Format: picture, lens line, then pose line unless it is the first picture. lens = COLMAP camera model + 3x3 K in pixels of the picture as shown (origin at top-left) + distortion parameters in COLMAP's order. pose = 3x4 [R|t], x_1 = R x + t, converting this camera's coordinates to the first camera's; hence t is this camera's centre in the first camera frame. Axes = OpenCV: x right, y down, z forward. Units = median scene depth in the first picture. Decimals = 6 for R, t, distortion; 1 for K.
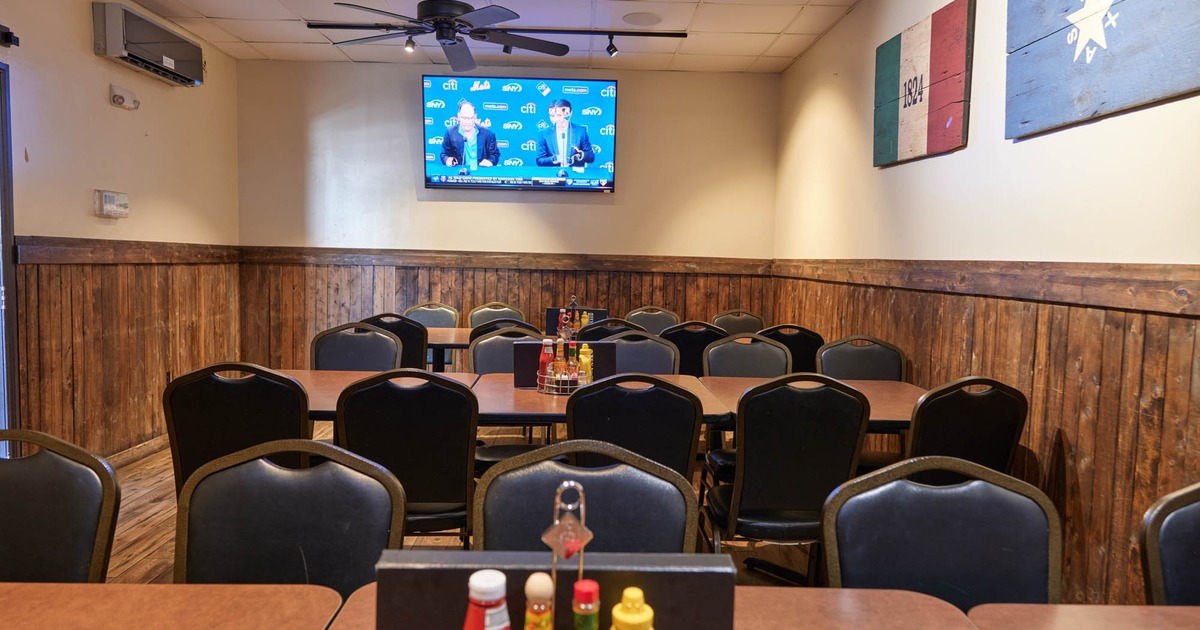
lens RADIAL K [[842.9, 0, 599.2], [0, 842.9, 311.7], [0, 0, 1]] dist [0.012790, 0.007329]
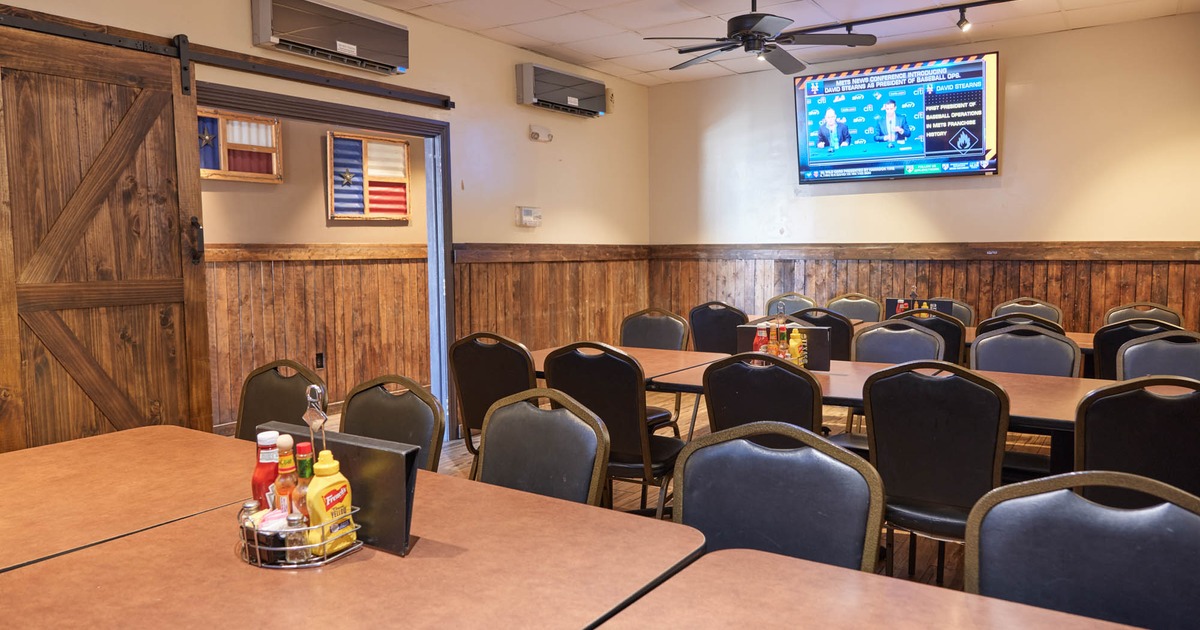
lens RADIAL K [[842.9, 0, 597.5], [0, 842.9, 315.2], [0, 0, 1]] dist [0.012790, 0.007329]
pose [[0.819715, 0.017731, -0.572497, 0.216181], [-0.012023, 0.999833, 0.013751, 0.005329], [0.572645, -0.004389, 0.819792, -0.006843]]
